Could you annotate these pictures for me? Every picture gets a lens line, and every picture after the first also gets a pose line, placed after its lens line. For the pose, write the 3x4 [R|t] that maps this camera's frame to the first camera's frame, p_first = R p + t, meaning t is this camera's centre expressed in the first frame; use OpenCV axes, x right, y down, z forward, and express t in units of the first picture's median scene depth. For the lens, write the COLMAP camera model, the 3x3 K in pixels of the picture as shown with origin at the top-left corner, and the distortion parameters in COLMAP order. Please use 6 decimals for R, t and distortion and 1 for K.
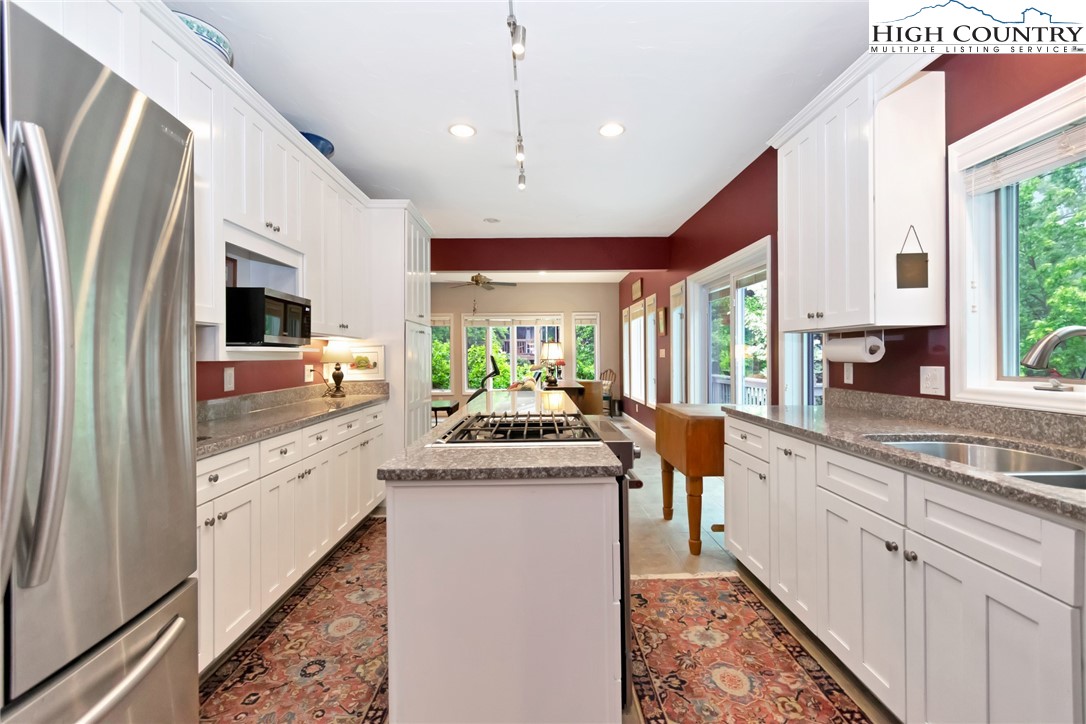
lens RADIAL K [[486.3, 0, 553.5], [0, 486.3, 355.6], [0, 0, 1]] dist [0.010290, -0.001613]
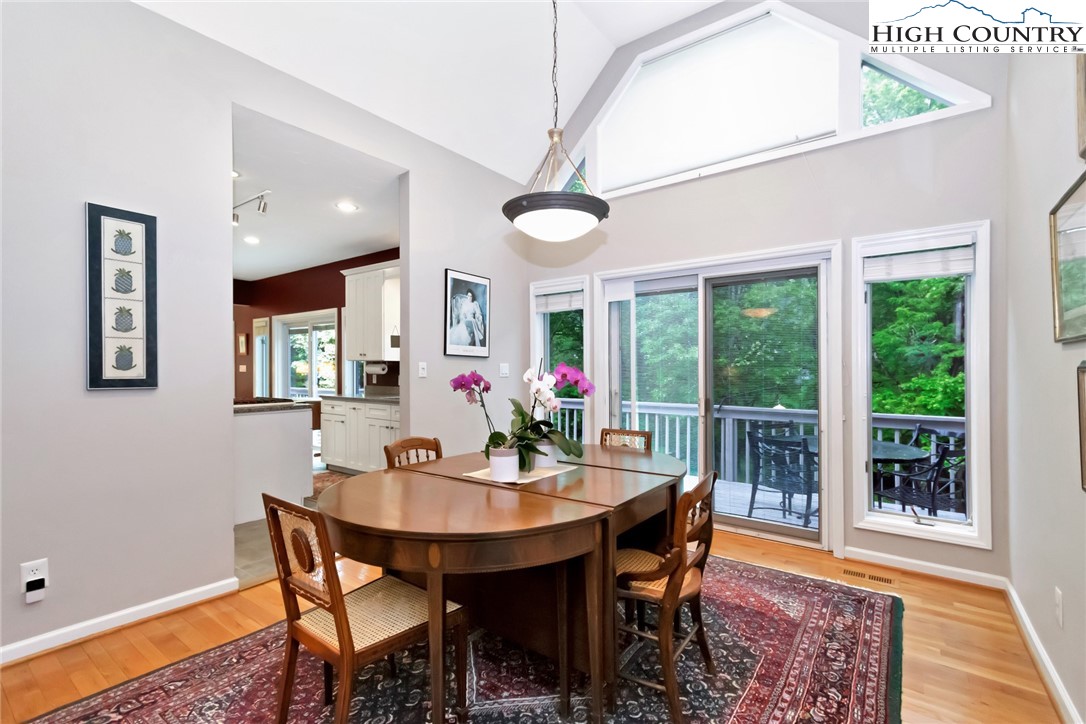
lens RADIAL K [[486.3, 0, 545.5], [0, 486.3, 373.8], [0, 0, 1]] dist [0.010290, -0.001613]
pose [[0.626556, -0.003877, 0.779367, -0.818460], [-0.002978, 0.999968, 0.007369, -0.008456], [-0.779371, -0.006938, 0.626525, -1.284700]]
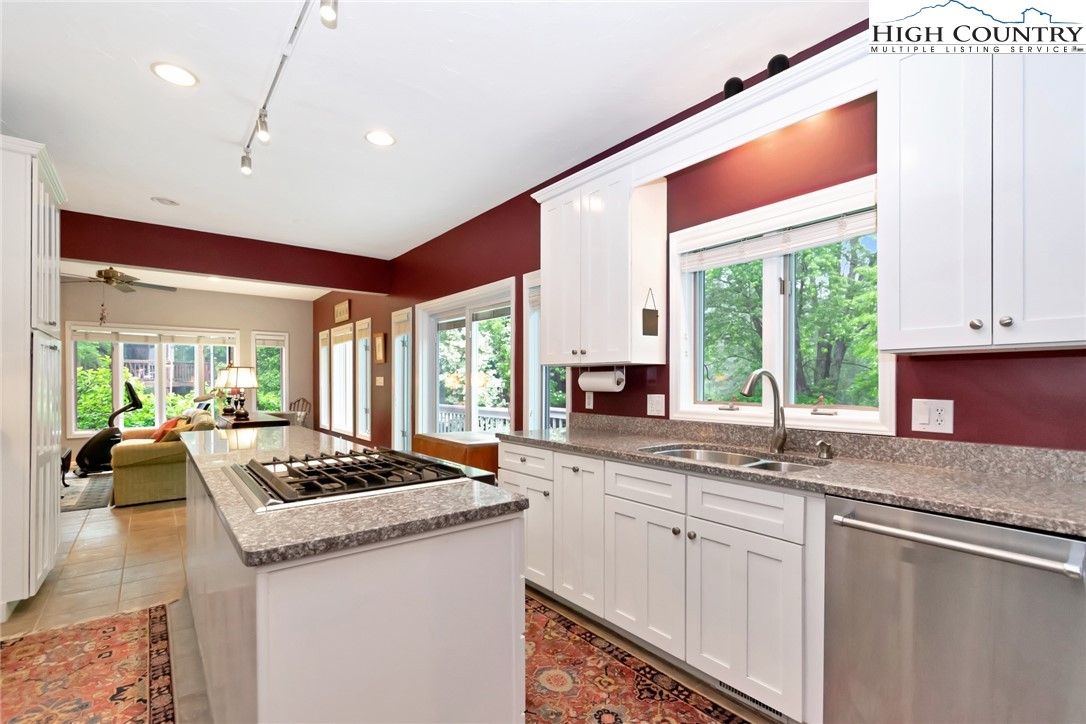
lens RADIAL K [[486.3, 0, 554.1], [0, 486.3, 384.8], [0, 0, 1]] dist [0.010290, -0.001613]
pose [[0.793559, 0.003063, 0.608485, -0.243454], [-0.005551, 0.999982, 0.002207, -0.005459], [-0.608468, -0.005129, 0.793562, 0.099458]]
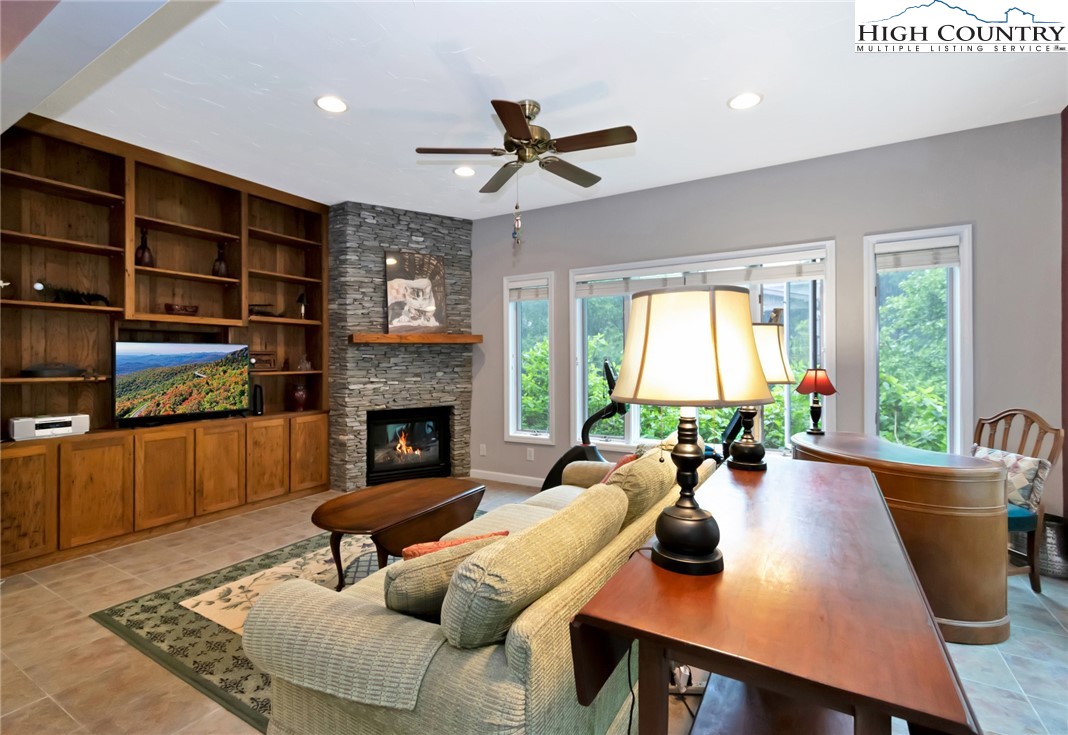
lens RADIAL K [[484.6, 0, 532.4], [0, 484.6, 358.3], [0, 0, 1]] dist [0.004927, -0.000291]
pose [[0.837500, -0.003170, -0.546429, 0.123173], [0.001914, 0.999994, -0.002867, -0.011994], [0.546435, 0.001355, 0.837501, 2.446142]]
